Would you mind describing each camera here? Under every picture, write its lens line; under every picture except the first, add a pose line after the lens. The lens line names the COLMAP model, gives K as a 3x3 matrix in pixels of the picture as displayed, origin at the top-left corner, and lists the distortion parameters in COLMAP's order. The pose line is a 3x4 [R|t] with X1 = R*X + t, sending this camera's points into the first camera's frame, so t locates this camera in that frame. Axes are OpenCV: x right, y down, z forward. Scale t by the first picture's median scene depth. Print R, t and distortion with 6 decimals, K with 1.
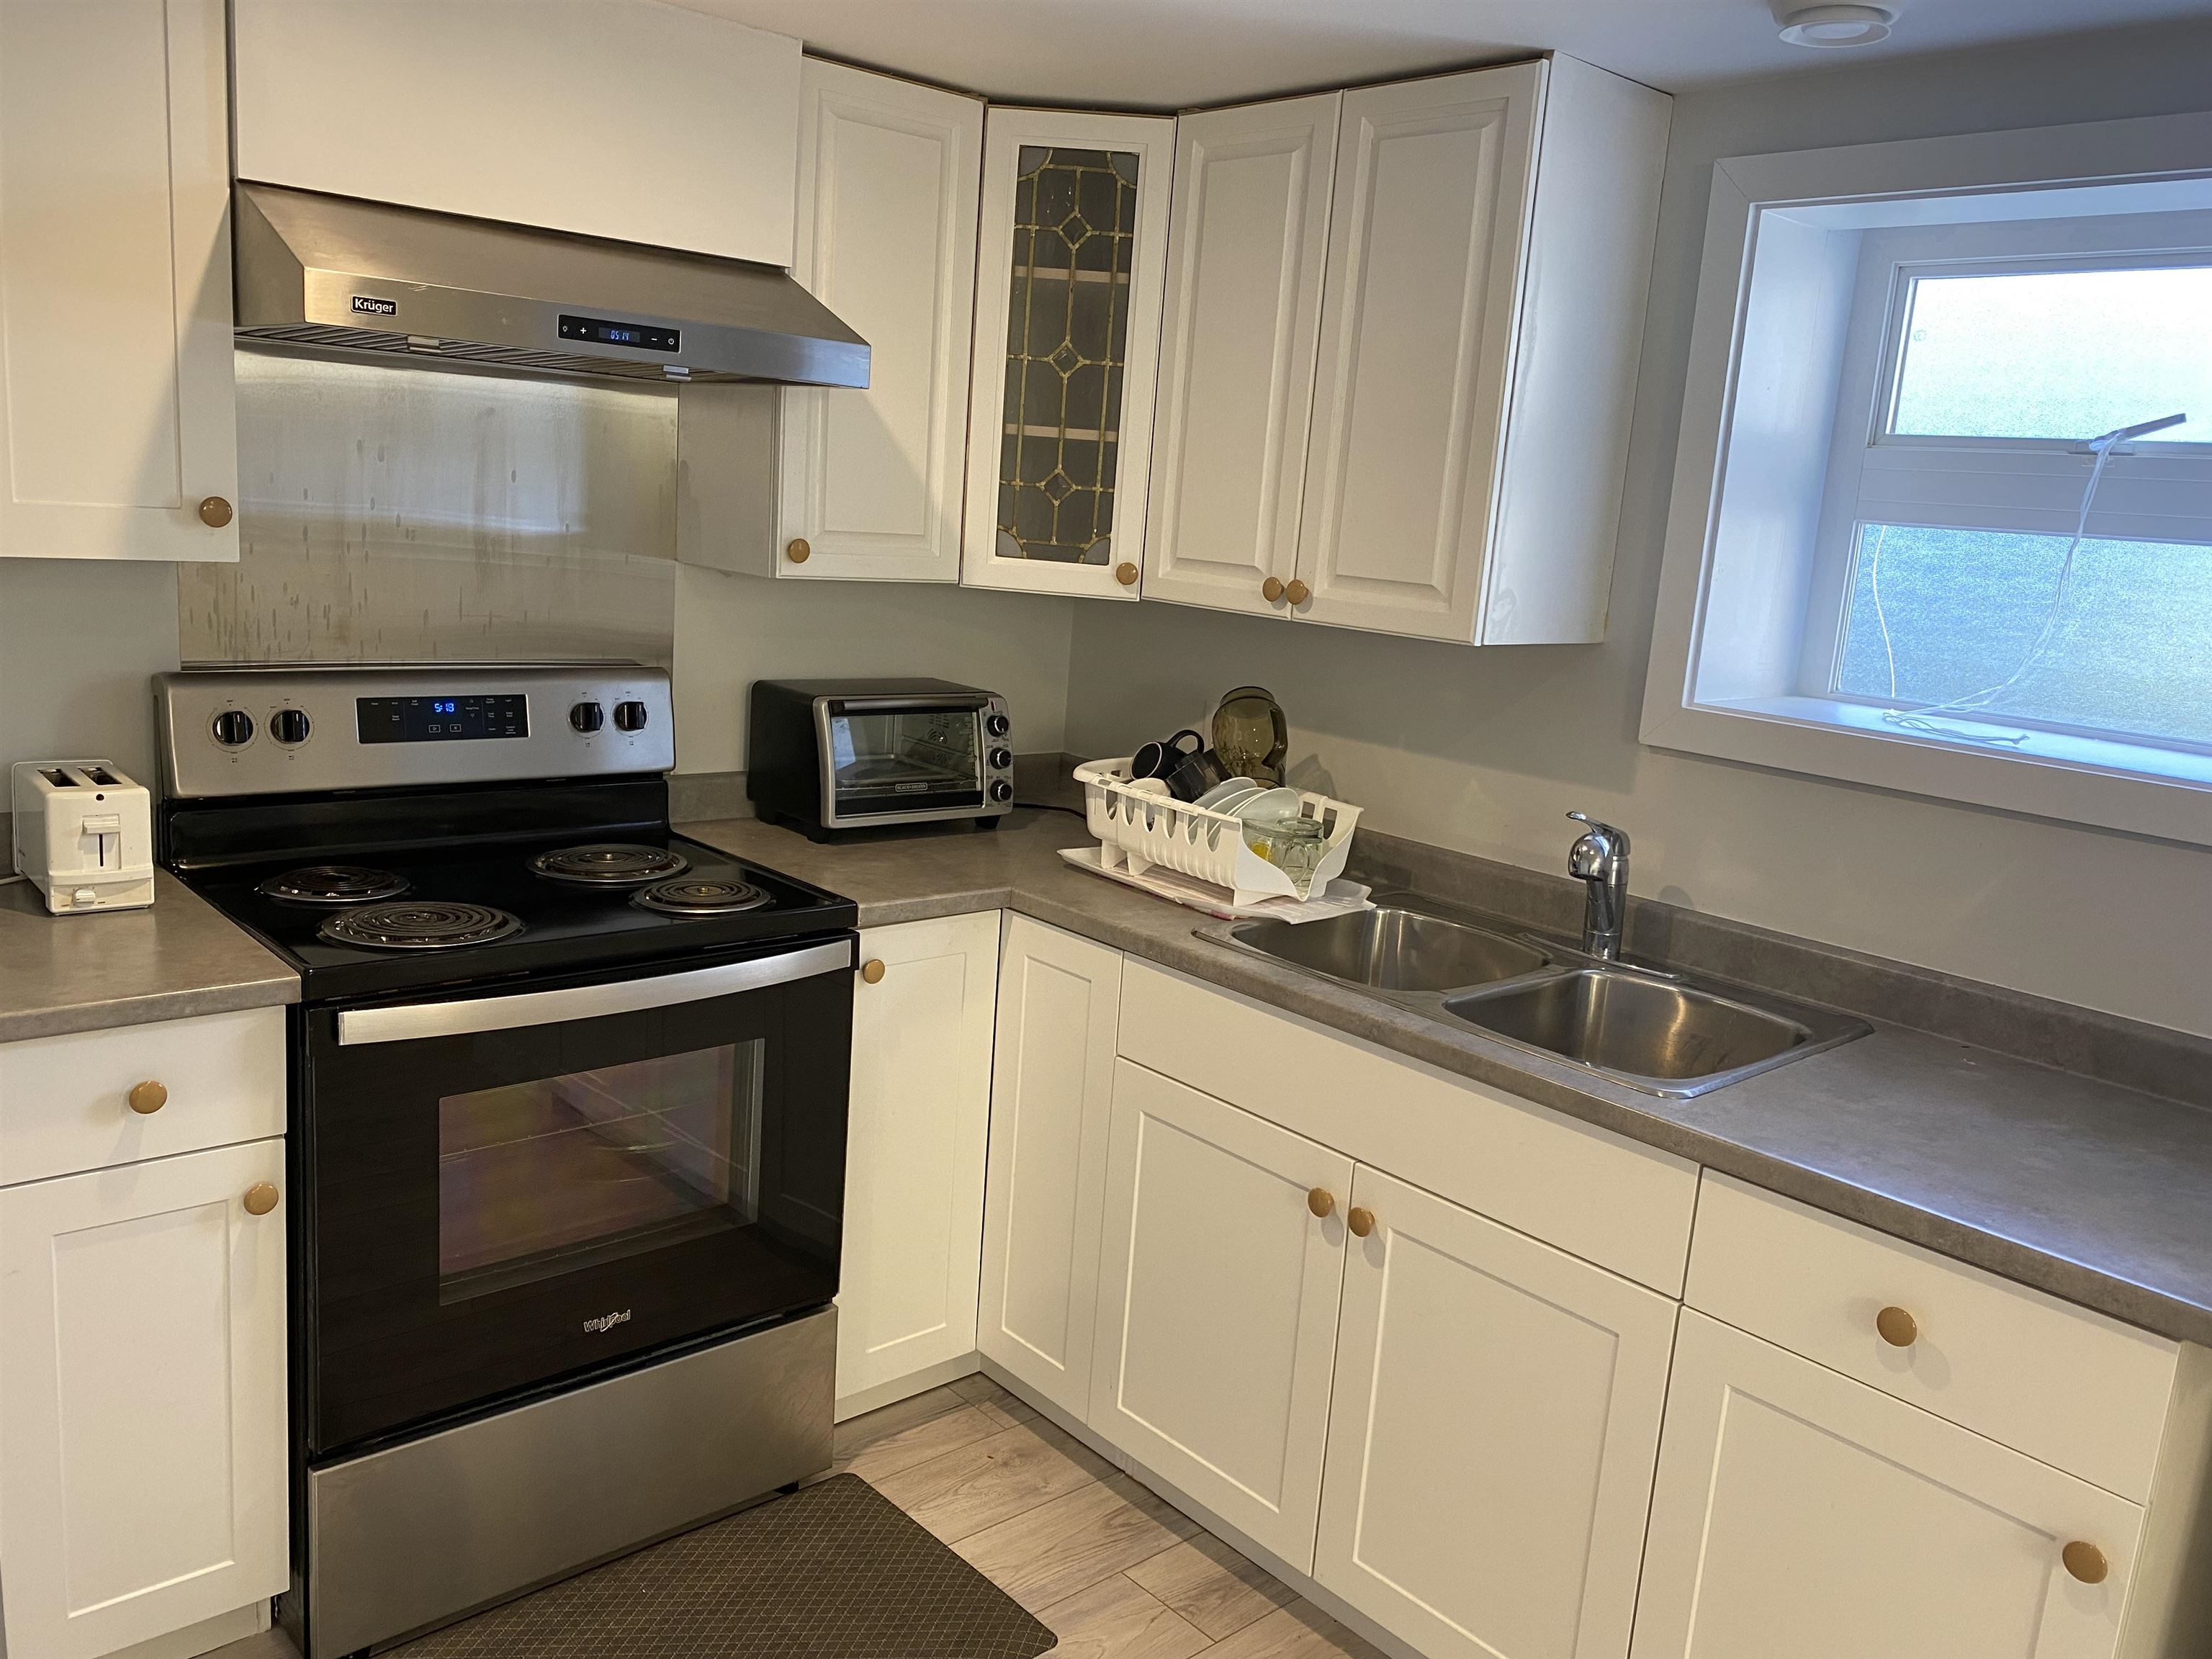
lens RADIAL K [[1694.4, 0, 1099.8], [0, 1694.4, 818.0], [0, 0, 1]] dist [0.044802, -0.030853]
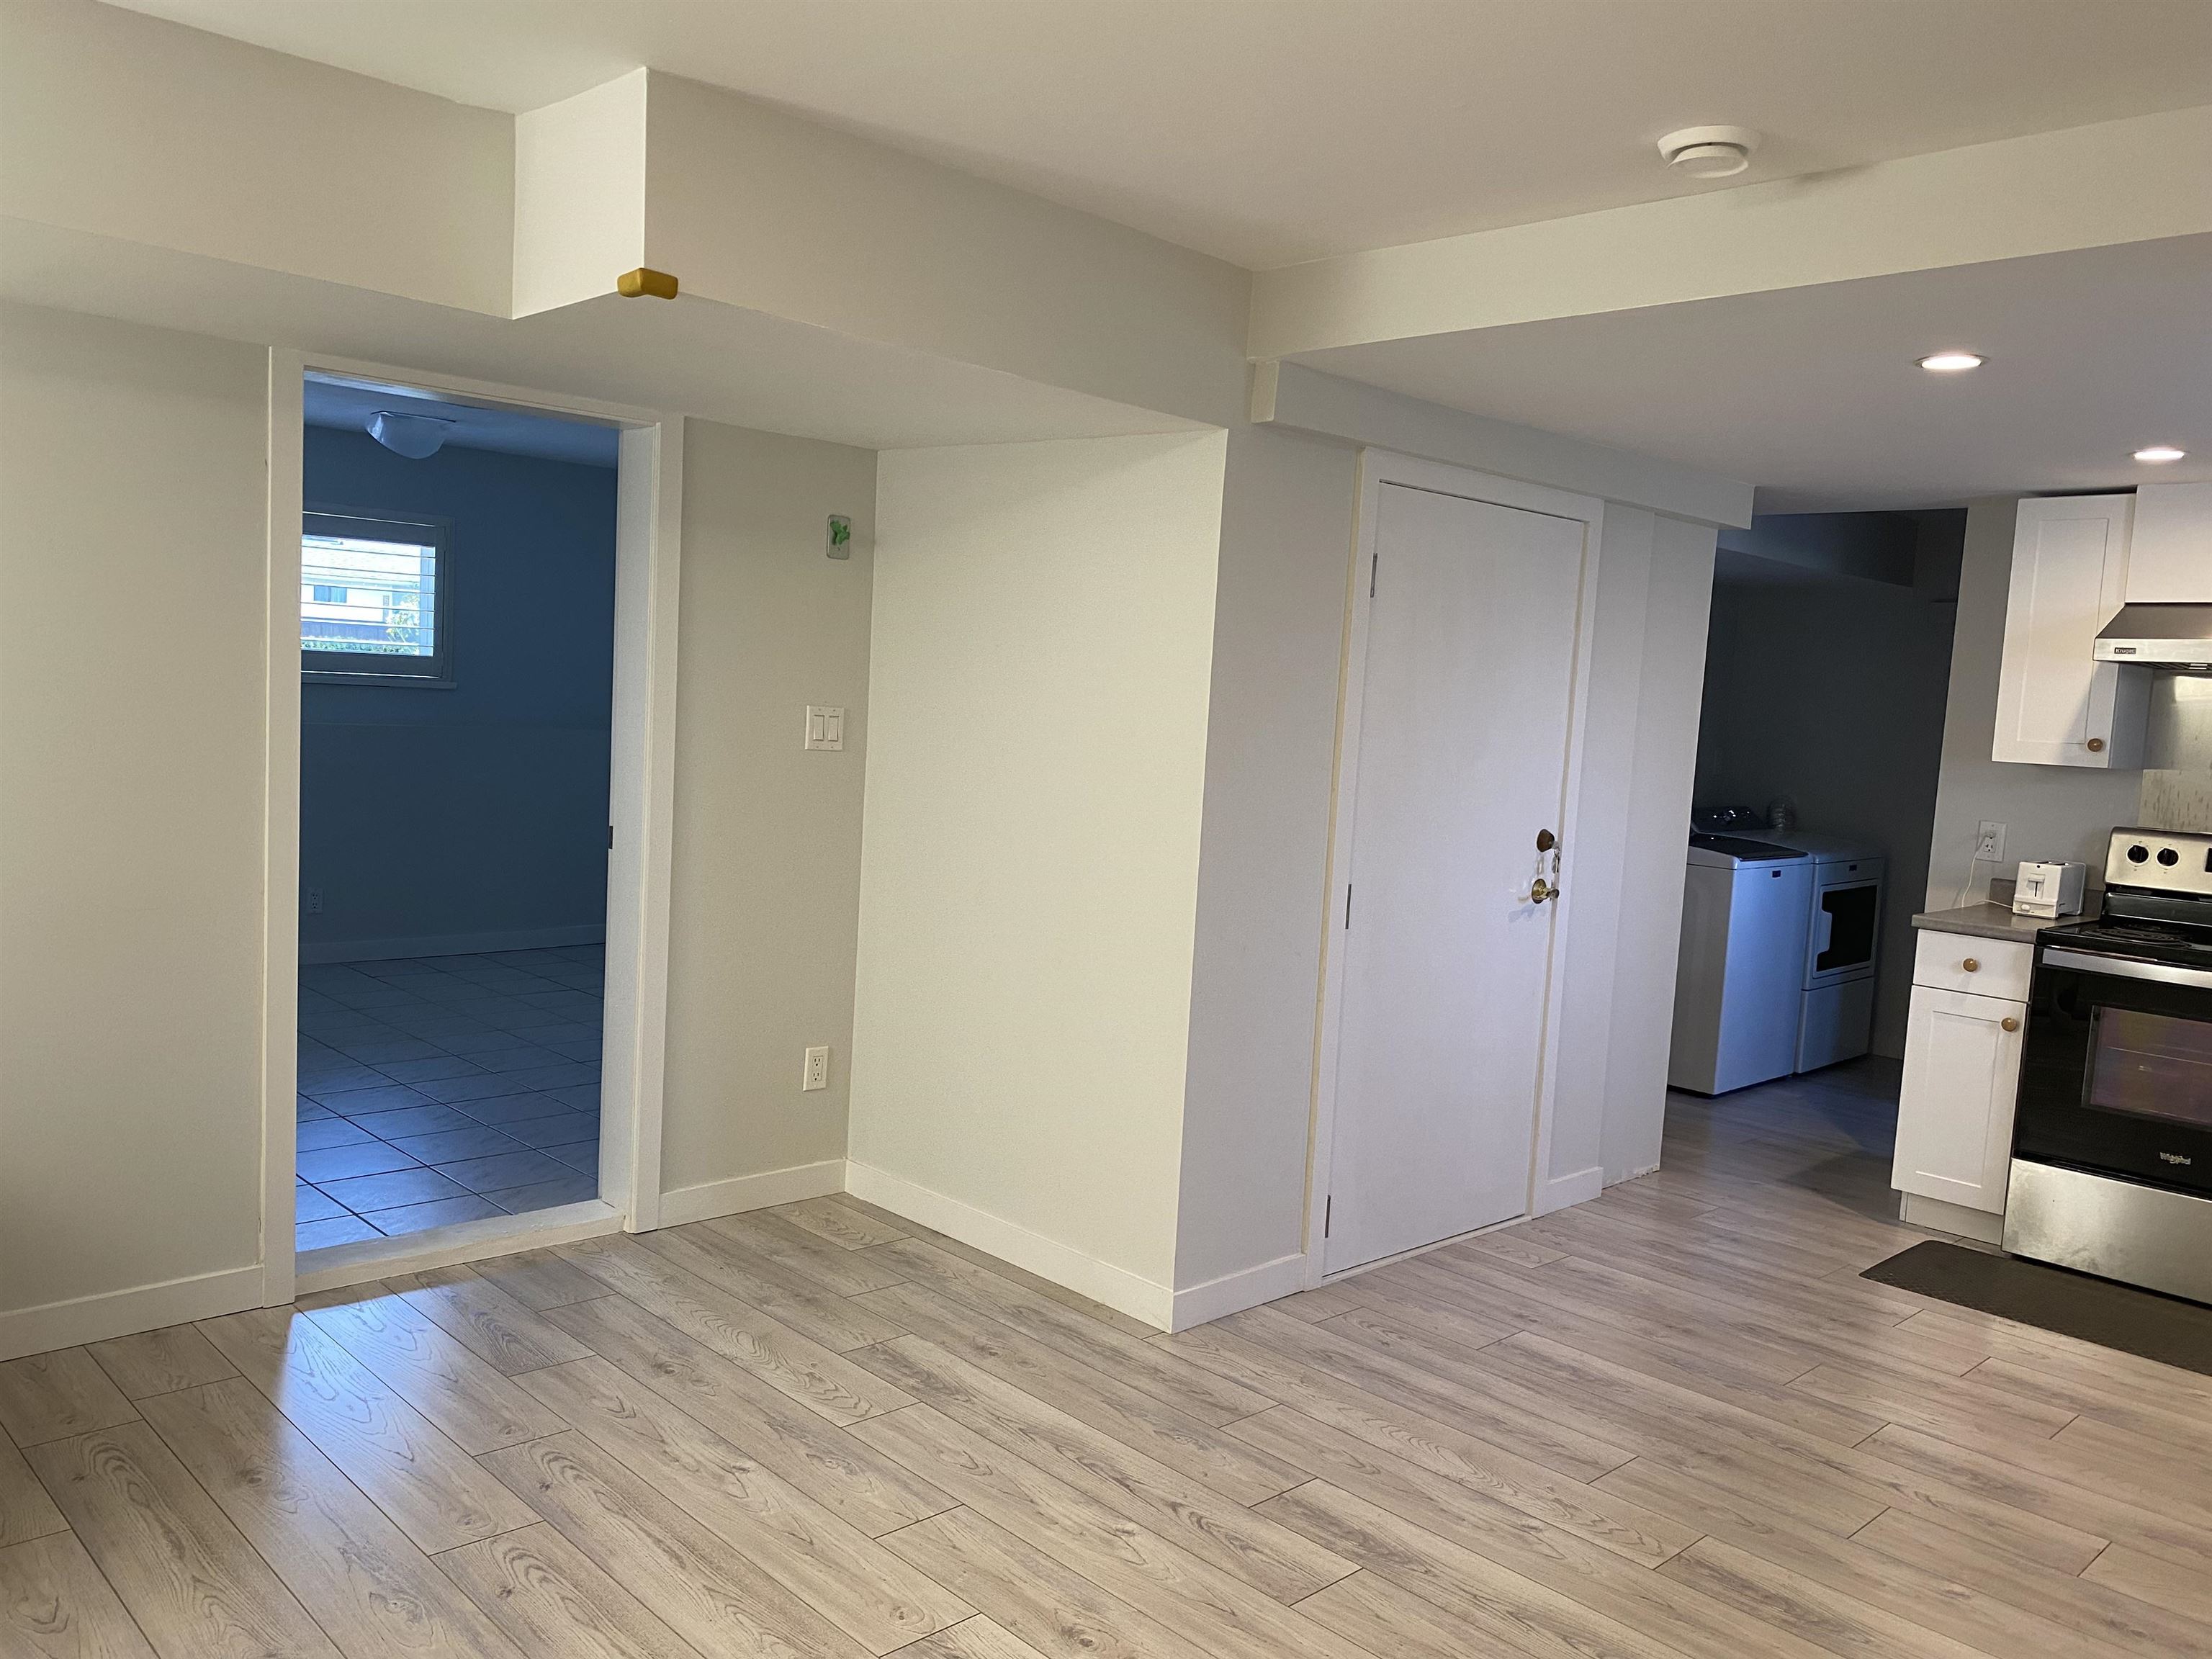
lens RADIAL K [[1694.4, 0, 1101.8], [0, 1694.4, 821.5], [0, 0, 1]] dist [0.044802, -0.030853]
pose [[0.040618, 0.003971, -0.999167, 1.712857], [-0.244926, 0.969523, -0.006104, 0.258316], [0.968691, 0.244970, 0.040353, -0.350929]]
